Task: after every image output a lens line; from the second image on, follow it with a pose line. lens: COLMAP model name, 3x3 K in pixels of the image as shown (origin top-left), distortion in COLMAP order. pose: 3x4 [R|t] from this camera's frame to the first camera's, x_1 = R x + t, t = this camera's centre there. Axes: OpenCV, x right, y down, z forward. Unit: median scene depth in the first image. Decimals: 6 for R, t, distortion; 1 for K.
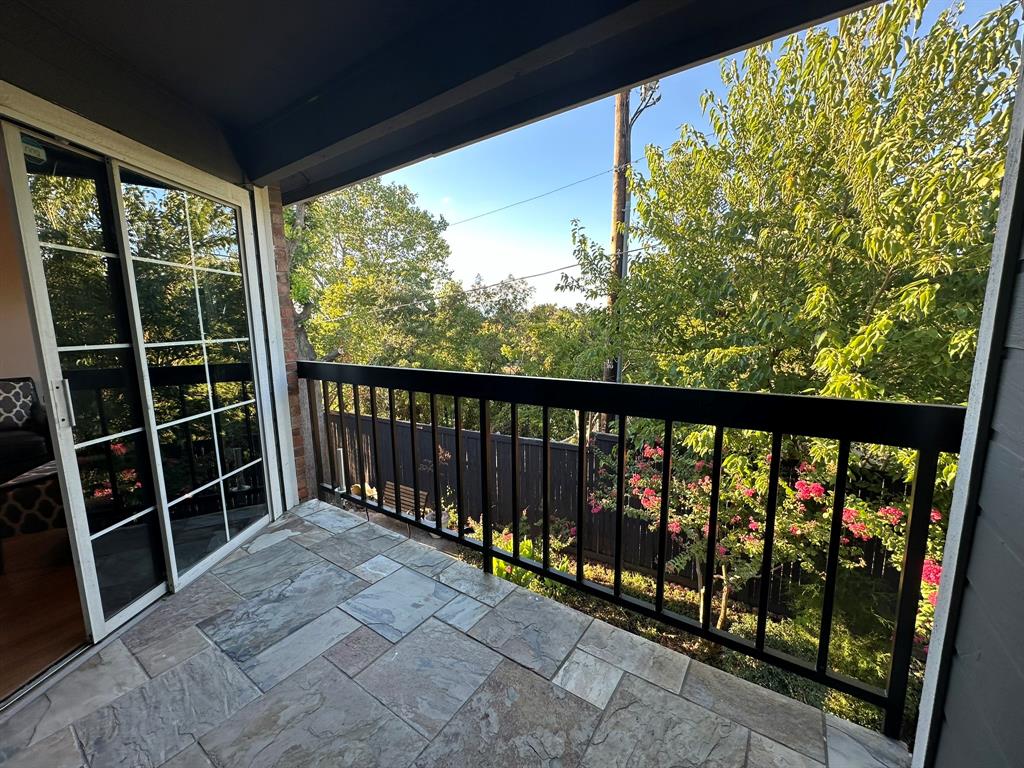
lens RADIAL K [[408.5, 0, 511.1], [0, 408.5, 387.2], [0, 0, 1]] dist [-0.000514, 0.000130]
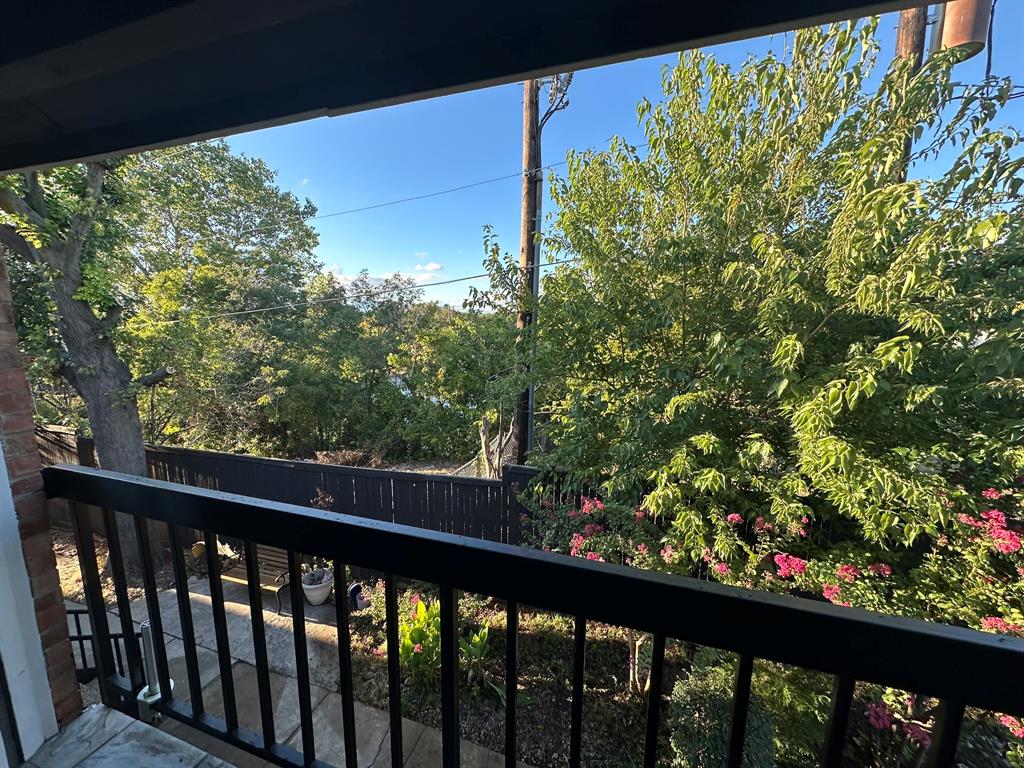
lens RADIAL K [[408.5, 0, 510.2], [0, 408.5, 384.2], [0, 0, 1]] dist [-0.000514, 0.000130]
pose [[0.959058, -0.021206, 0.282413, -0.041011], [0.021166, 0.999771, 0.003192, -0.067684], [-0.282416, 0.002916, 0.959288, 0.138860]]
